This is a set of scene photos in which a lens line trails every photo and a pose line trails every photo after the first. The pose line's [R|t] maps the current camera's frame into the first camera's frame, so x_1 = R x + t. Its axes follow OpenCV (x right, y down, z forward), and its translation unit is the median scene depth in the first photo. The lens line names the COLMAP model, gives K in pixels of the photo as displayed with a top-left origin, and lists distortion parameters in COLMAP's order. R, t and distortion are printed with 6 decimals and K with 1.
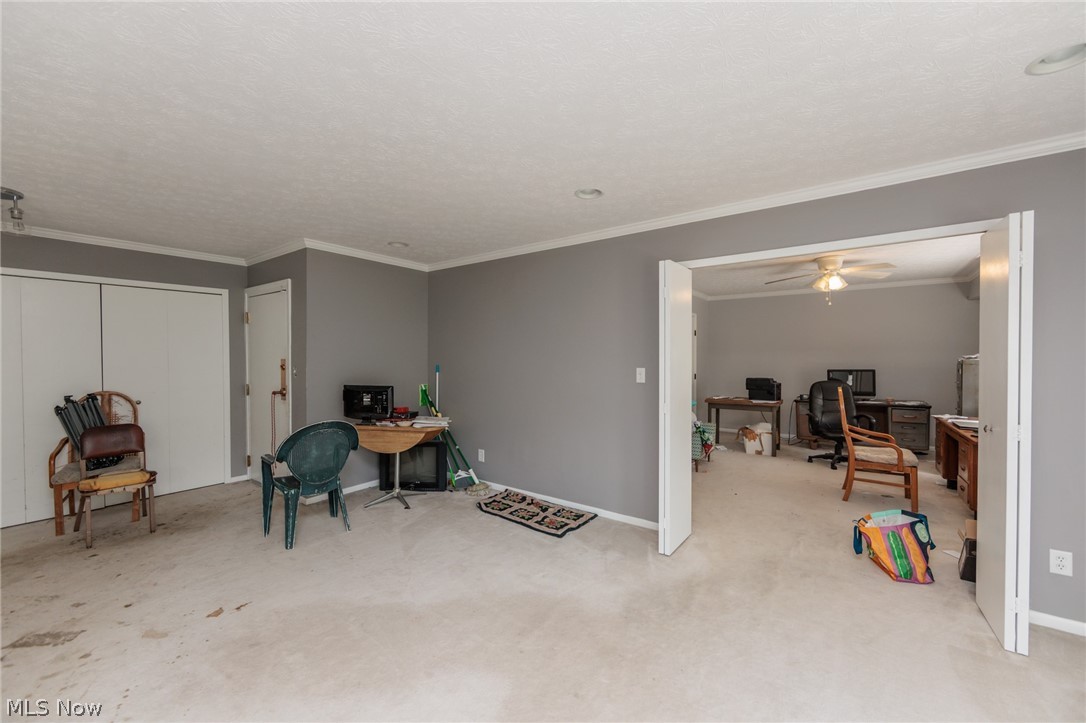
lens RADIAL K [[425.0, 0, 545.4], [0, 425.0, 360.2], [0, 0, 1]] dist [-0.001798, -0.000128]
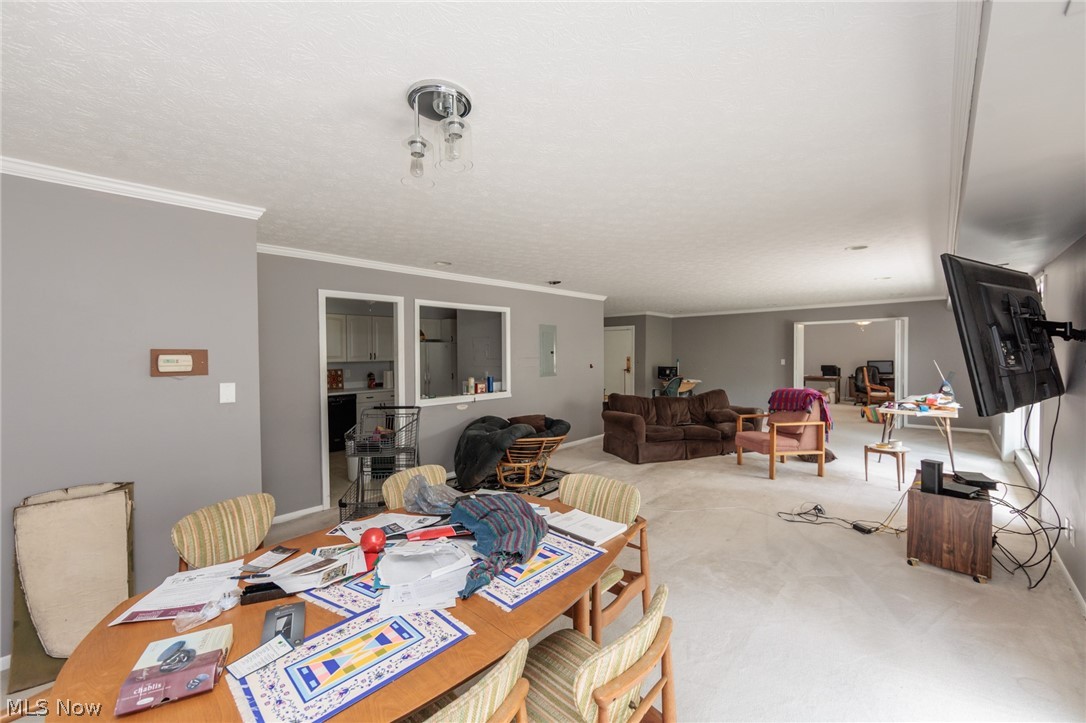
lens RADIAL K [[425.0, 0, 545.4], [0, 425.0, 360.2], [0, 0, 1]] dist [-0.001798, -0.000128]
pose [[0.993107, -0.003435, -0.117158, -0.842730], [0.004338, 0.999963, 0.007456, -0.002381], [0.117128, -0.007912, 0.993085, -1.644881]]
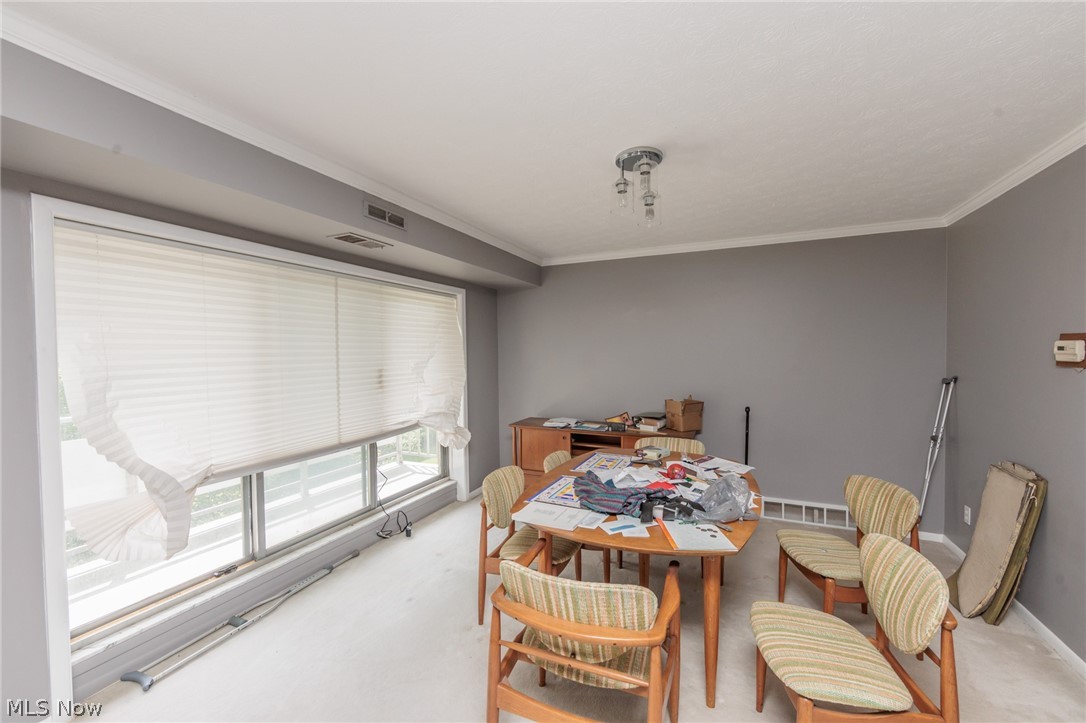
lens RADIAL K [[425.0, 0, 545.4], [0, 425.0, 360.2], [0, 0, 1]] dist [-0.001798, -0.000128]
pose [[-0.976854, 0.015169, -0.213367, -0.751712], [0.008899, 0.999501, 0.030314, -0.005127], [0.213720, 0.027713, -0.976502, -0.751318]]
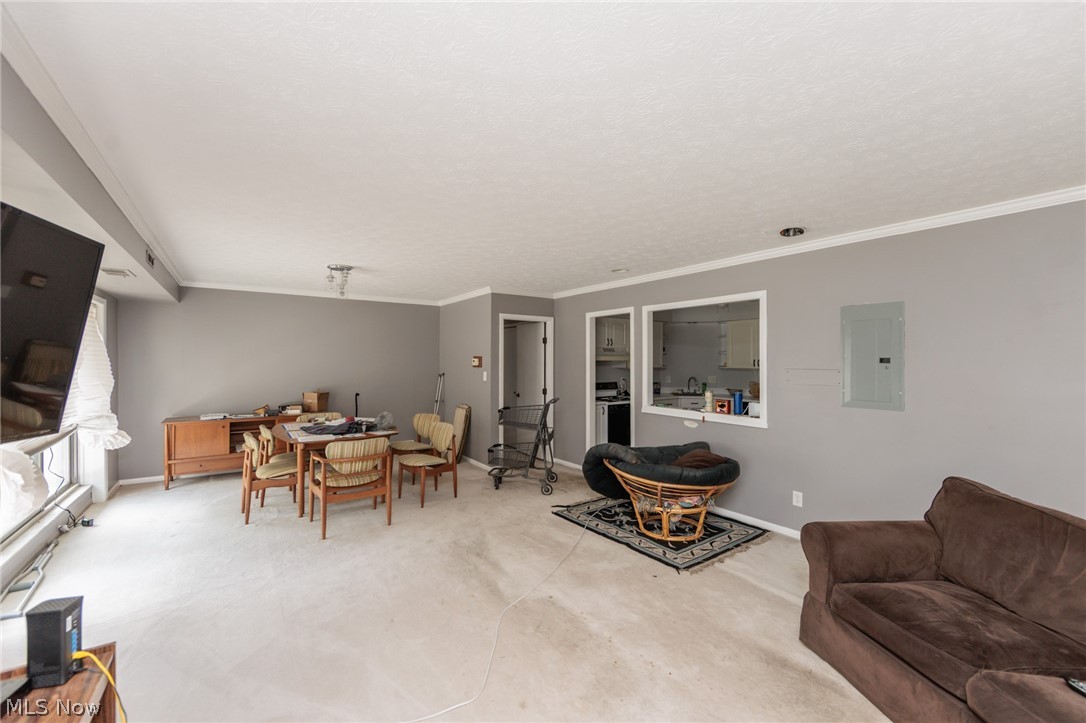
lens RADIAL K [[435.2, 0, 545.6], [0, 435.2, 361.7], [0, 0, 1]] dist [-0.001172, -0.000106]
pose [[-0.308651, 0.005506, -0.951160, -0.077634], [-0.014710, 0.999836, 0.010561, -0.016539], [0.951062, 0.017252, -0.308519, -0.397658]]
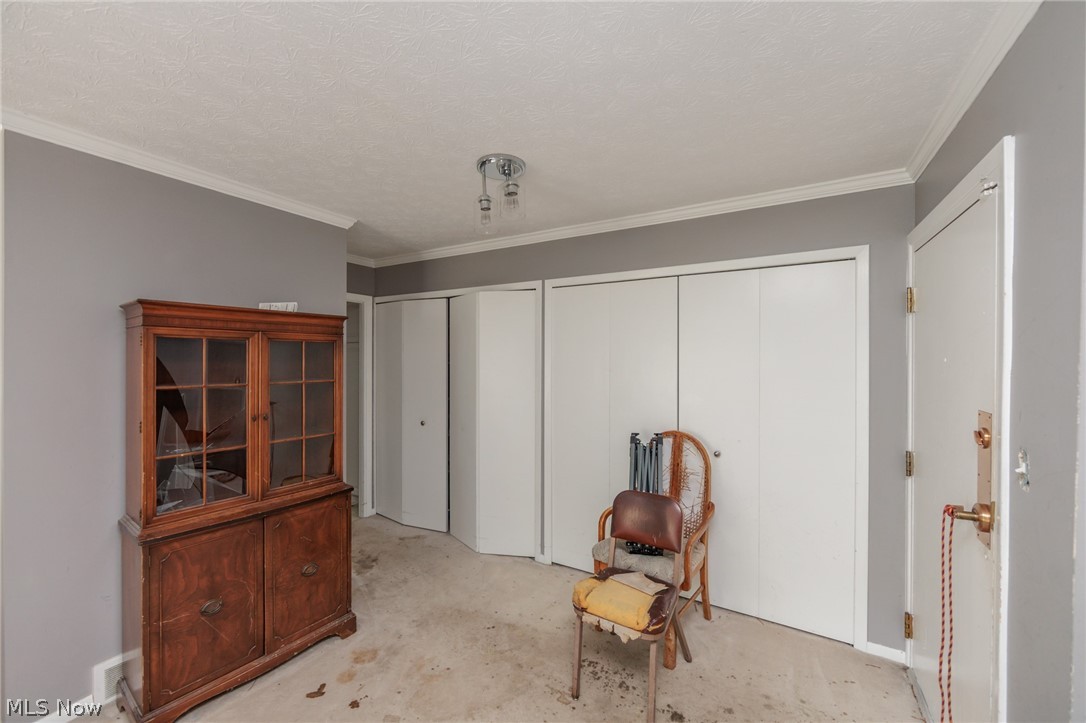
lens RADIAL K [[425.0, 0, 545.4], [0, 425.0, 360.2], [0, 0, 1]] dist [-0.001798, -0.000128]
pose [[0.113846, 0.007668, -0.993469, -0.356822], [-0.016091, 0.999853, 0.005874, -0.039281], [0.993368, 0.015318, 0.113953, 0.665417]]
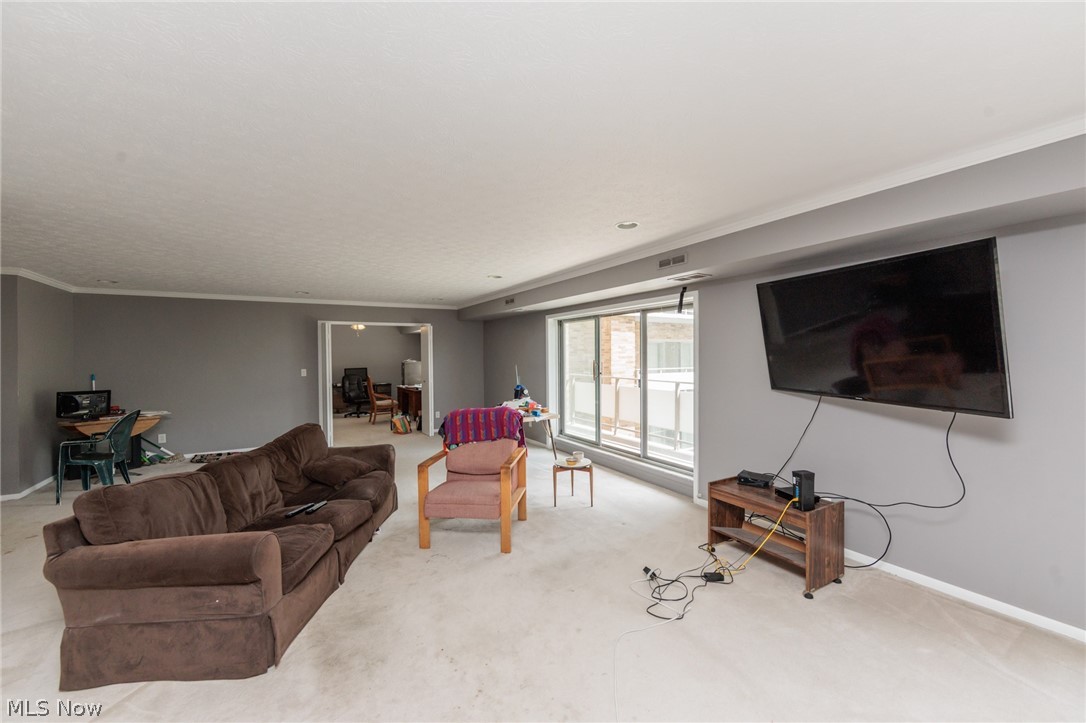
lens RADIAL K [[425.0, 0, 545.4], [0, 425.0, 360.2], [0, 0, 1]] dist [-0.001798, -0.000128]
pose [[0.385754, -0.013803, 0.922499, -1.034584], [0.021698, 0.999747, 0.005885, -0.009014], [-0.922347, 0.017746, 0.385956, -0.738423]]
